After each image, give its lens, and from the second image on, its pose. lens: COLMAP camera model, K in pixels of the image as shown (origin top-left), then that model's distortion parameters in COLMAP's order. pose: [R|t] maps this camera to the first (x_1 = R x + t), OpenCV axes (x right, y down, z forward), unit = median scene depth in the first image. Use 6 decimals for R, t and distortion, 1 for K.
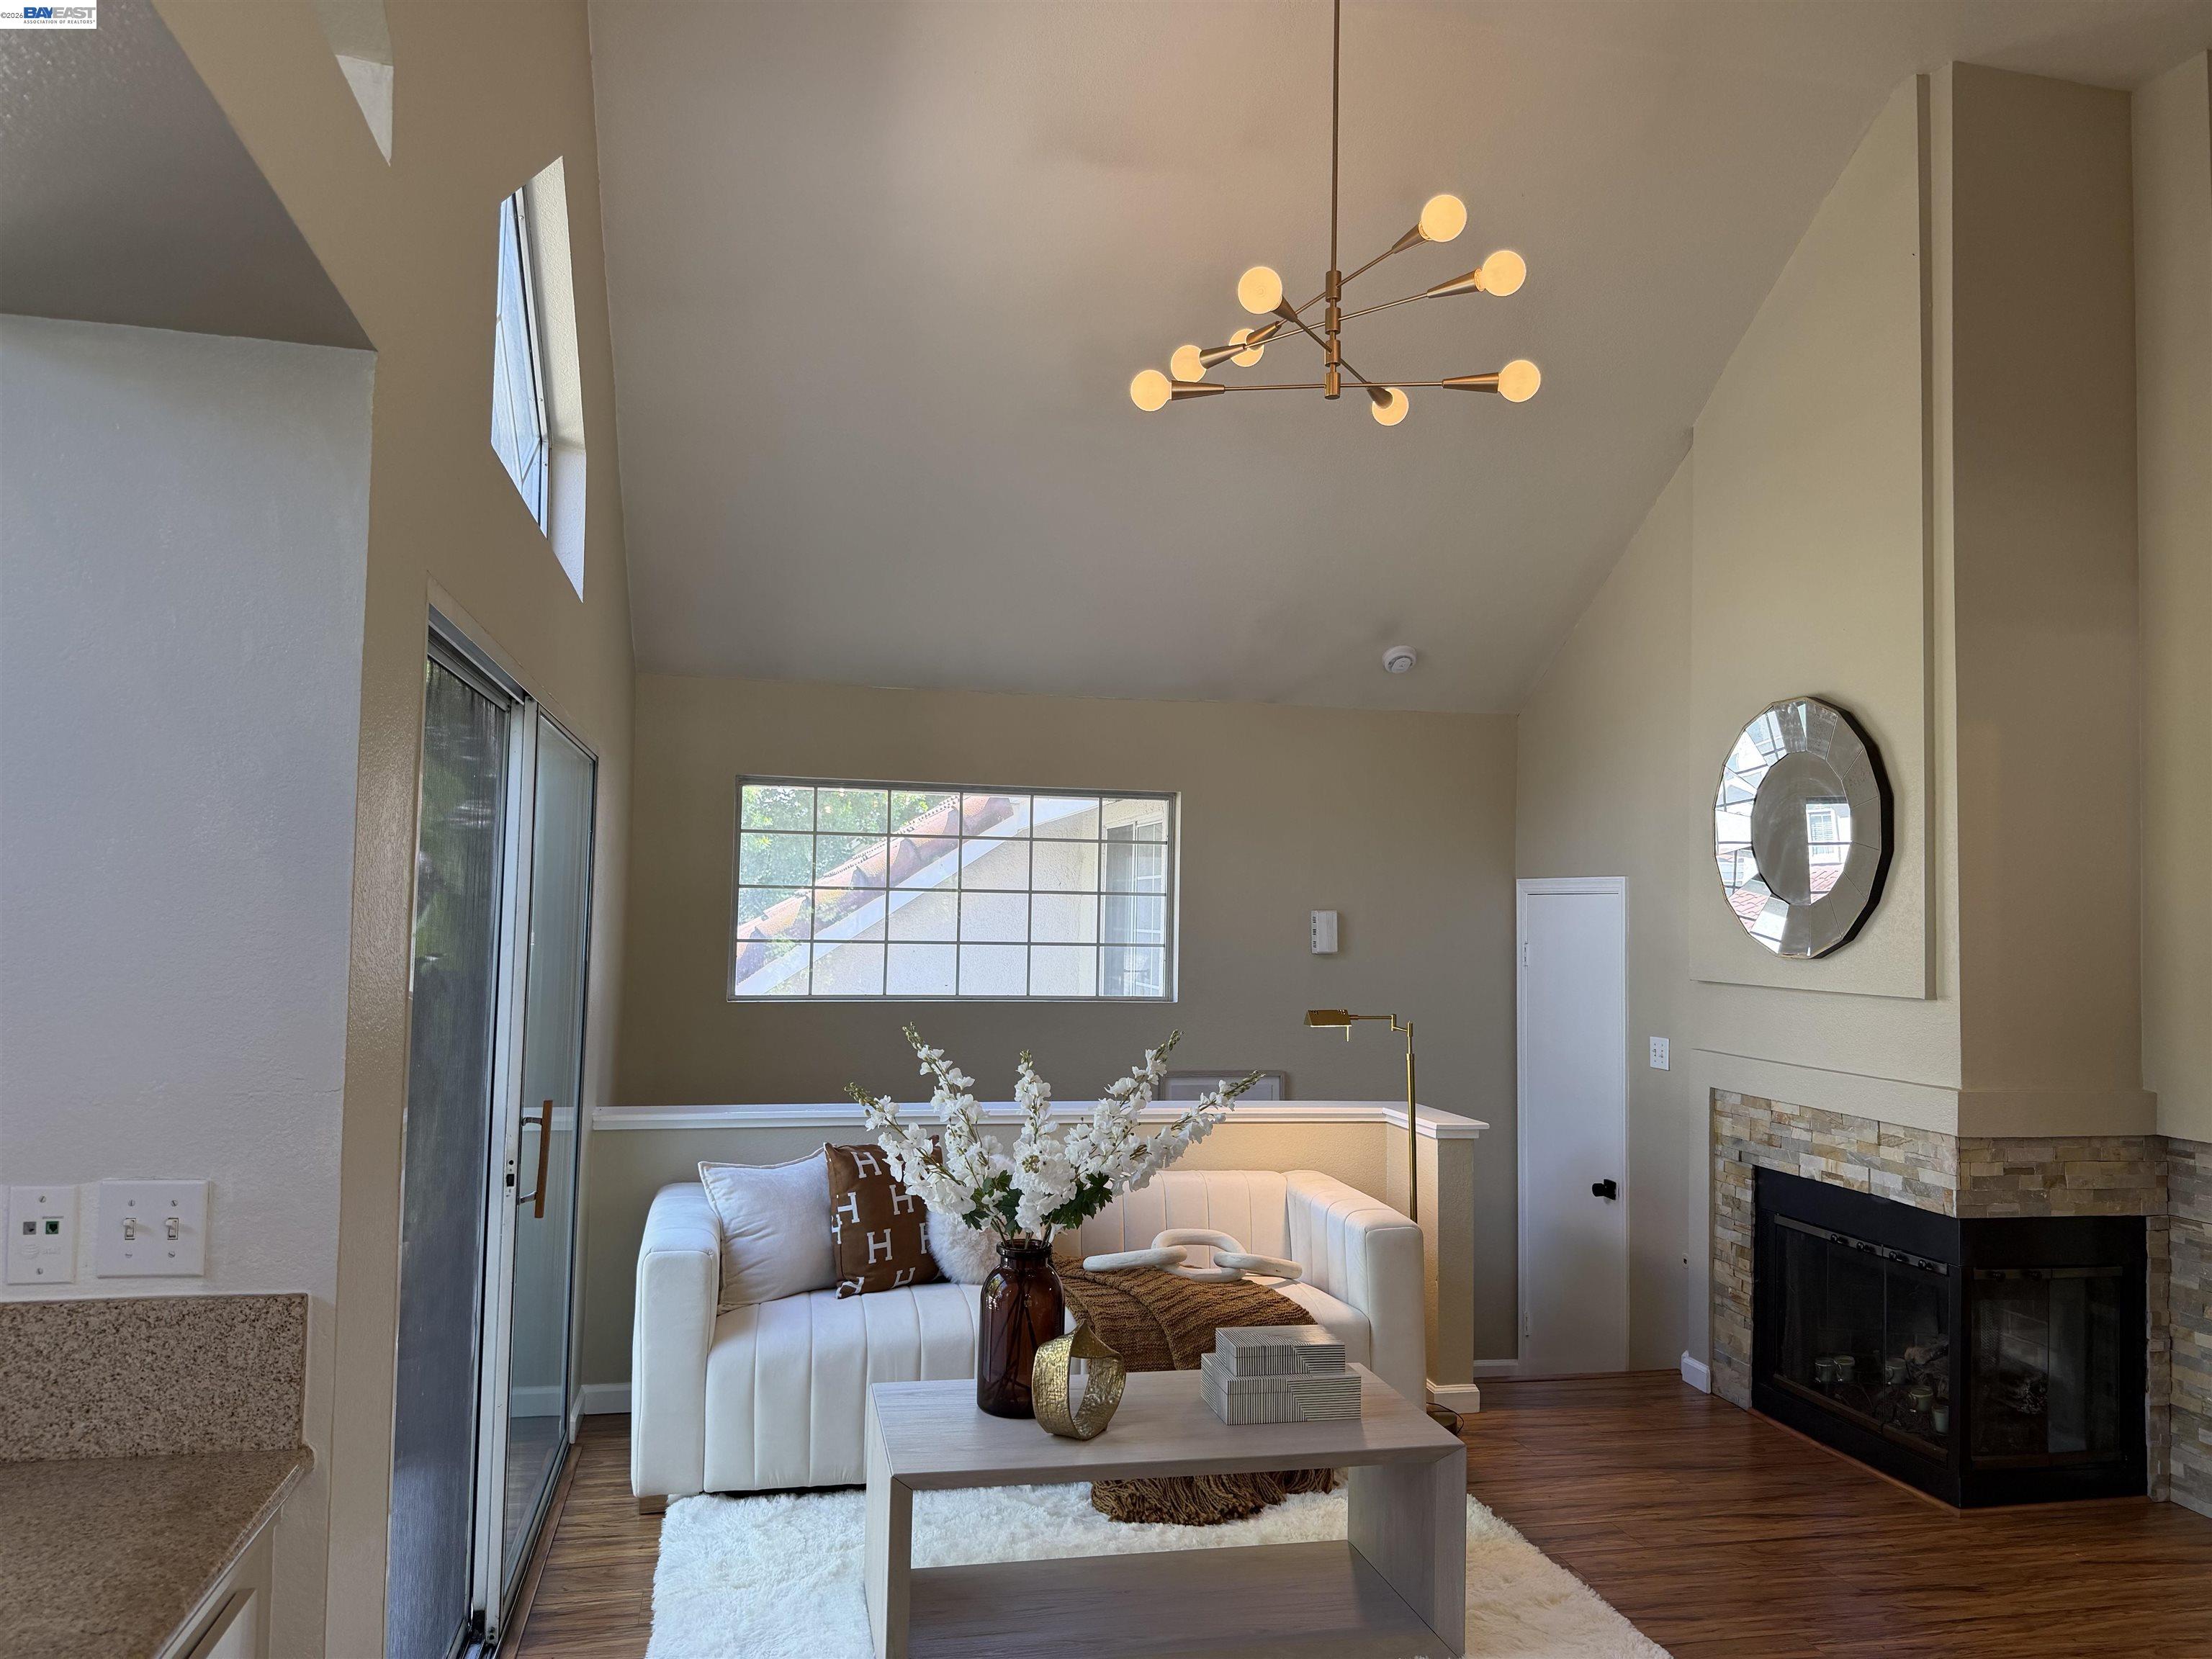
lens RADIAL K [[1555.4, 0, 1061.3], [0, 1555.4, 820.0], [0, 0, 1]] dist [0.027811, -0.038996]
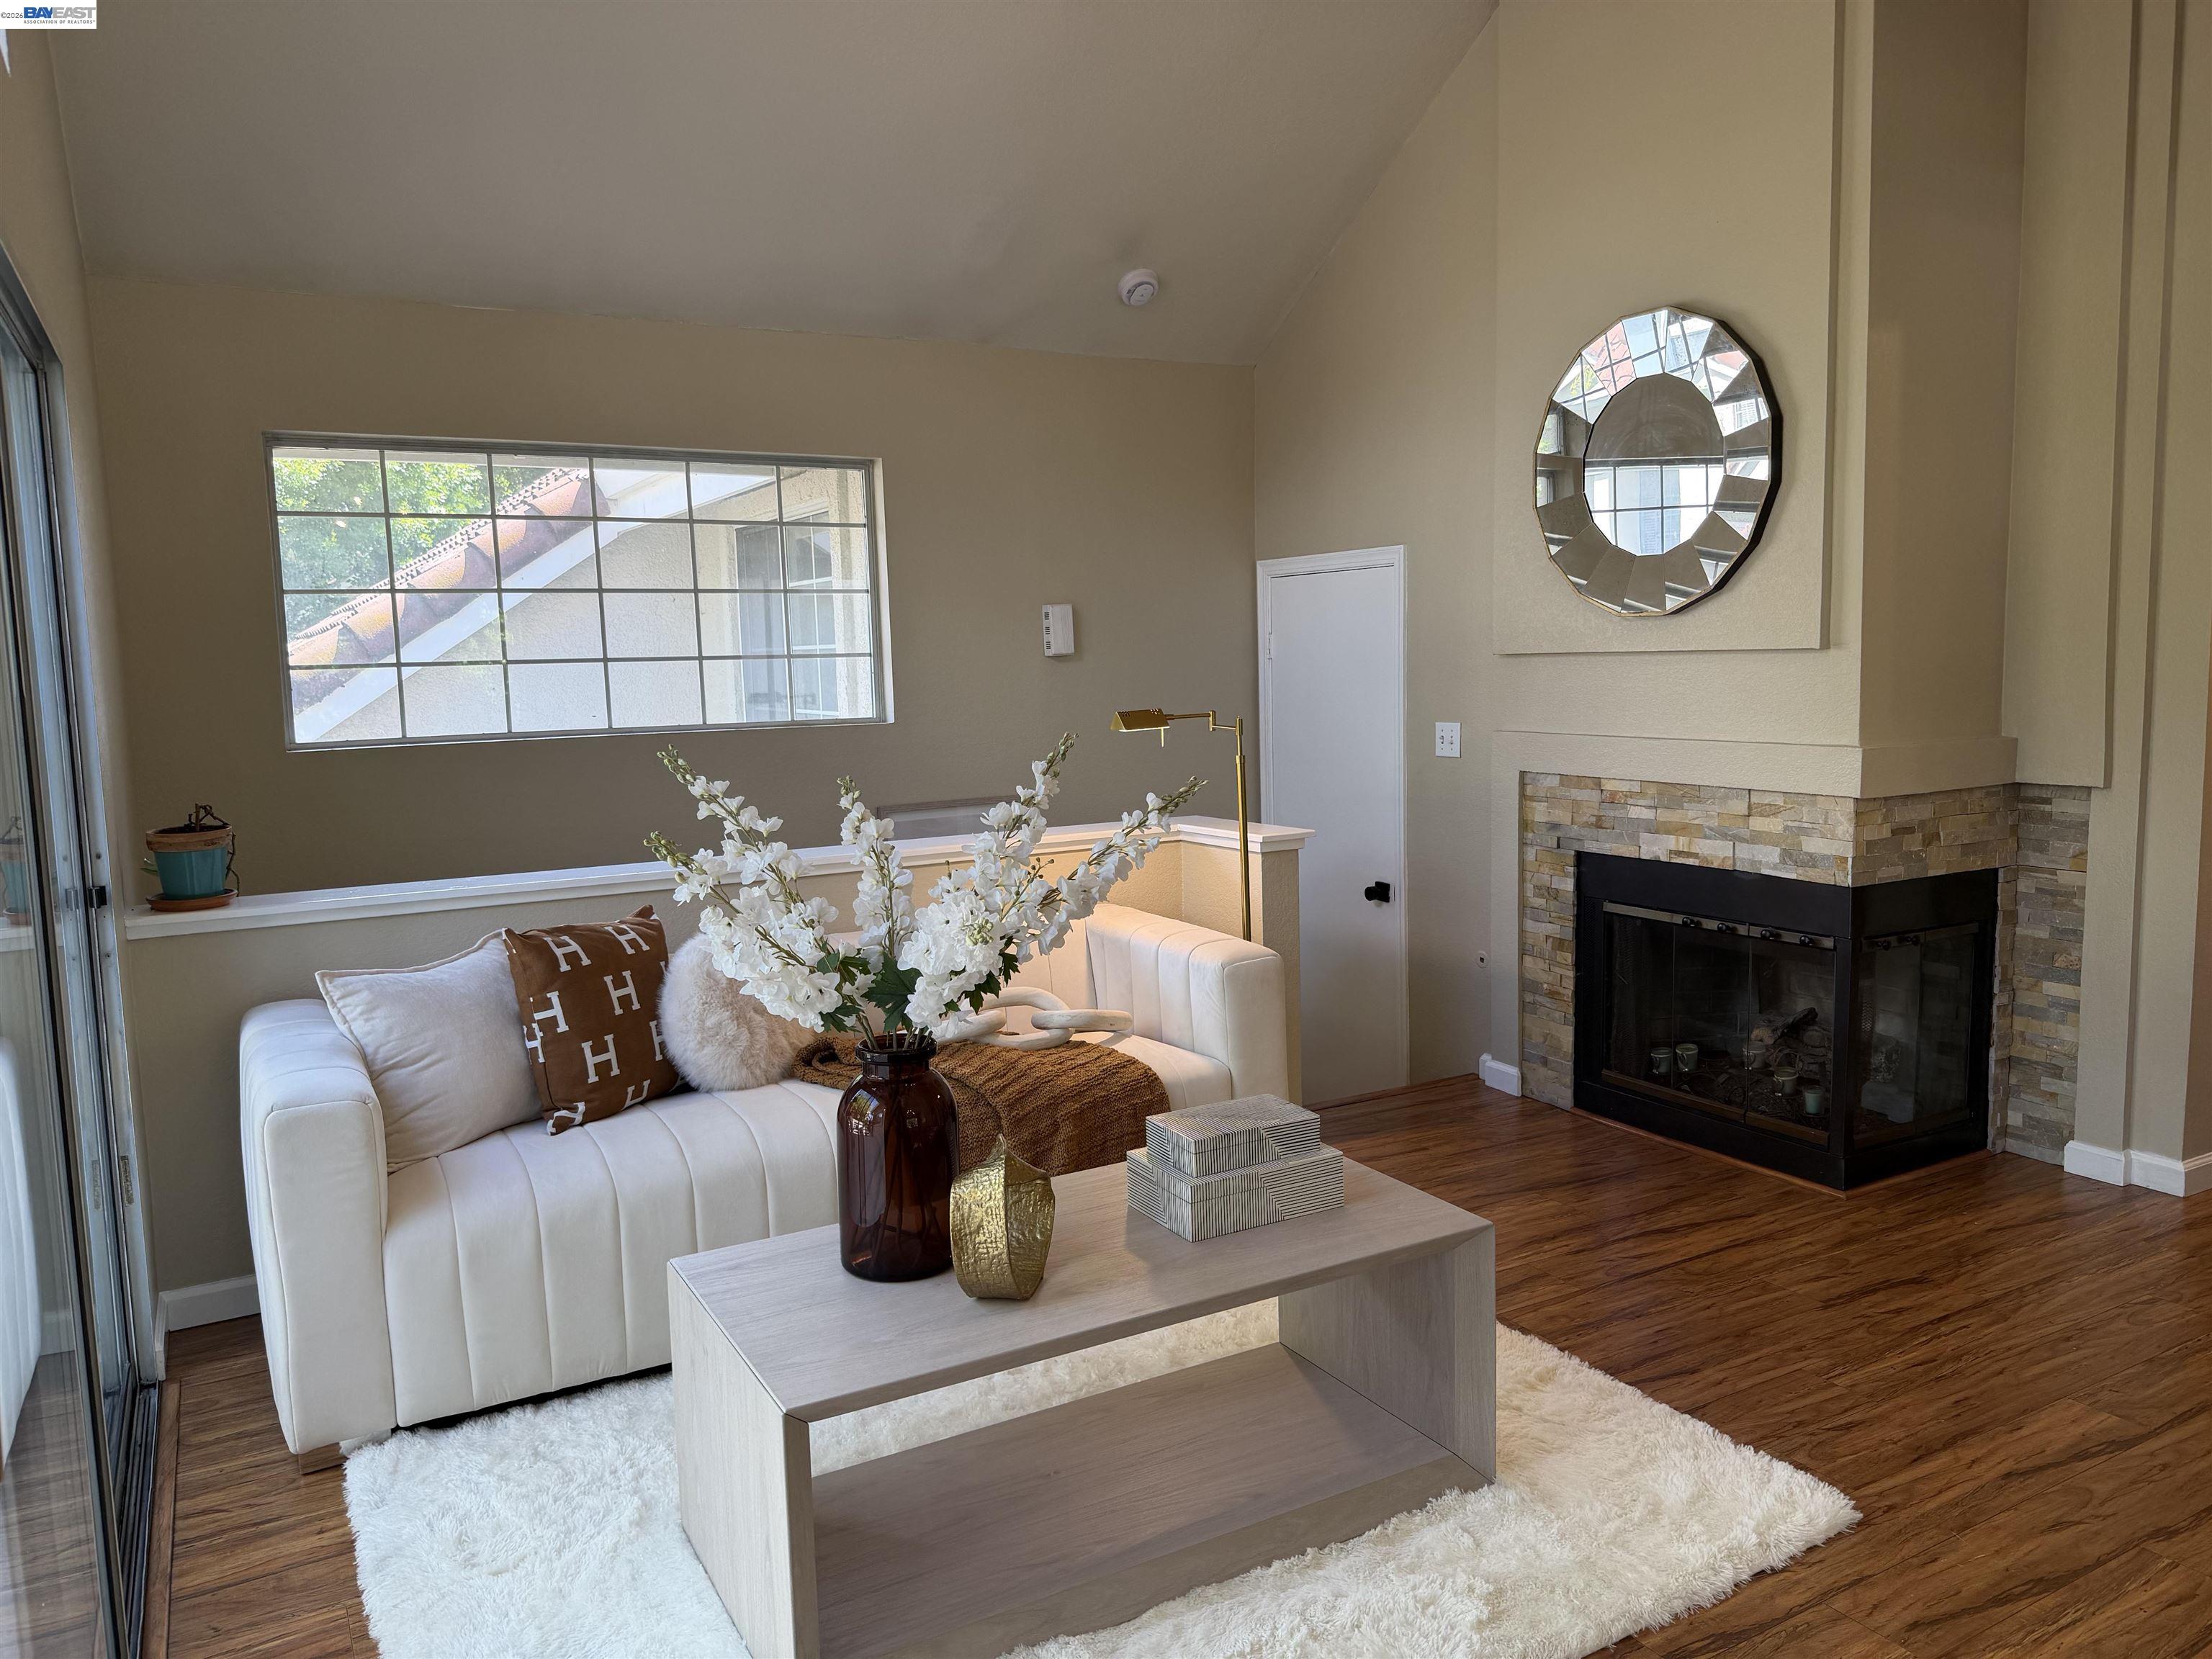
lens RADIAL K [[1551.0, 0, 1059.7], [0, 1551.0, 821.8], [0, 0, 1]] dist [0.093922, -0.136574]
pose [[0.952108, -0.077964, 0.295656, -0.126253], [0.027506, 0.984865, 0.171129, 0.045761], [-0.304523, -0.154801, 0.939842, 0.272606]]
